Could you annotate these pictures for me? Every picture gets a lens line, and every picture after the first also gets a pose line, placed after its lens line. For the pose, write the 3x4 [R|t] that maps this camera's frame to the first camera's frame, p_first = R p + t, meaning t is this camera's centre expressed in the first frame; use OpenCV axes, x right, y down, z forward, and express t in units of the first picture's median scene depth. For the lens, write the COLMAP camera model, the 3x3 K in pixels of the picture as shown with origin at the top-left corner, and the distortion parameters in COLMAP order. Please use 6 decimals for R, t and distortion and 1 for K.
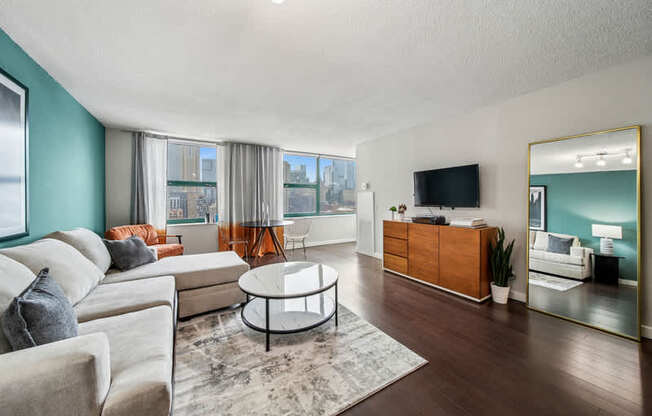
lens RADIAL K [[228.5, 0, 323.2], [0, 228.5, 204.2], [0, 0, 1]] dist [-0.005629, -0.000251]
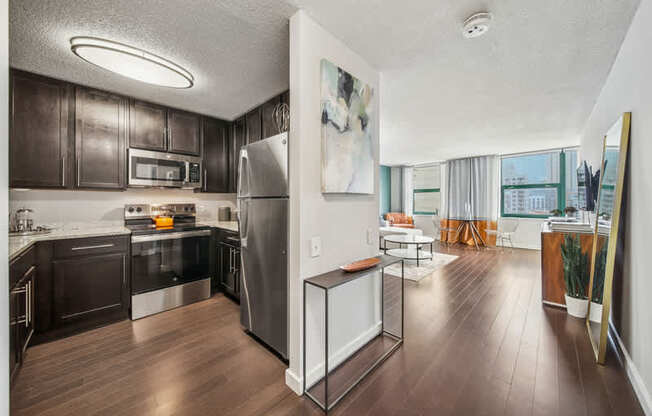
lens RADIAL K [[228.5, 0, 323.2], [0, 228.5, 201.8], [0, 0, 1]] dist [-0.005629, -0.000251]
pose [[0.233229, 0.008718, -0.972383, 0.815907], [-0.016777, 0.999847, 0.004940, -0.004636], [0.972277, 0.015161, 0.233340, -0.102584]]
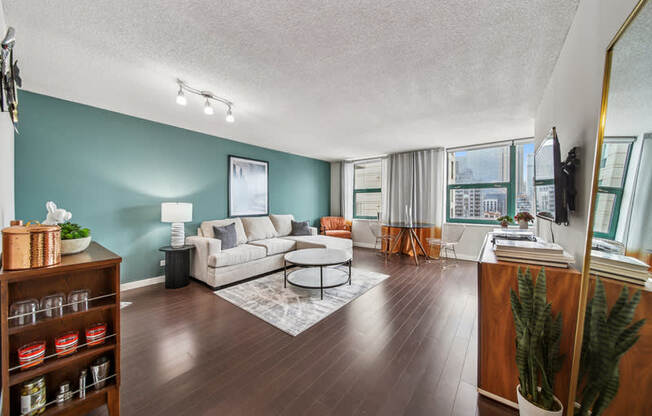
lens RADIAL K [[228.5, 0, 324.4], [0, 228.5, 205.6], [0, 0, 1]] dist [-0.005629, -0.000251]
pose [[0.352632, 0.019617, -0.935557, 0.602900], [-0.022643, 0.999666, 0.012427, -0.009892], [0.935488, 0.016801, 0.352958, 0.258314]]
